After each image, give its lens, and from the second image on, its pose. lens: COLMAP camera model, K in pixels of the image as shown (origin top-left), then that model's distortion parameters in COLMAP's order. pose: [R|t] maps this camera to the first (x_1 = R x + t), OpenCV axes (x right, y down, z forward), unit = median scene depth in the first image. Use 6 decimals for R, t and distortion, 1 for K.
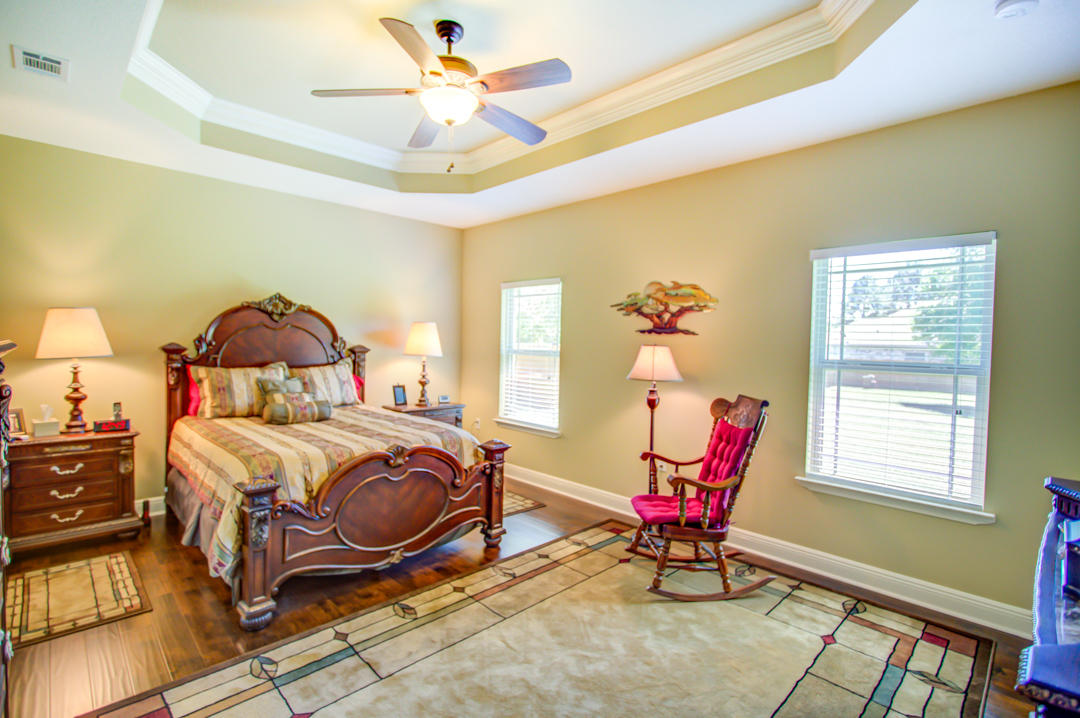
lens RADIAL K [[507.7, 0, 539.1], [0, 507.7, 359.1], [0, 0, 1]] dist [-0.012008, 0.001418]
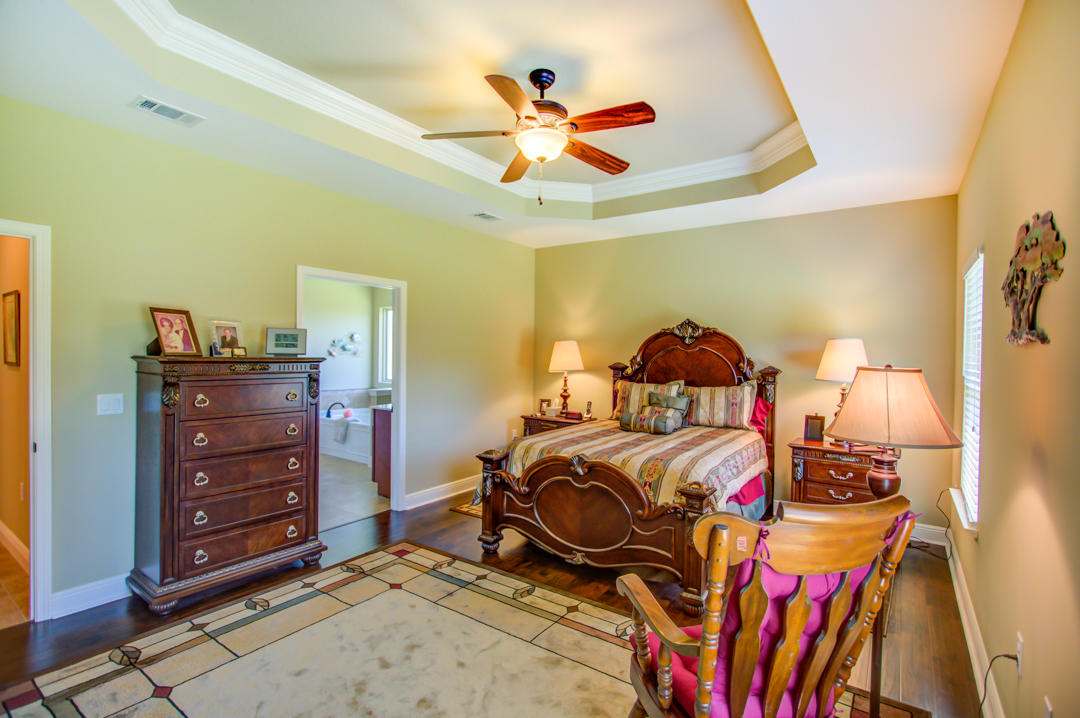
lens RADIAL K [[507.7, 0, 539.0], [0, 507.7, 356.5], [0, 0, 1]] dist [-0.012008, 0.001418]
pose [[0.175217, -0.013733, -0.984434, 0.677407], [-0.045732, 0.998710, -0.022072, -0.009430], [0.983467, 0.048887, 0.174363, 0.620933]]
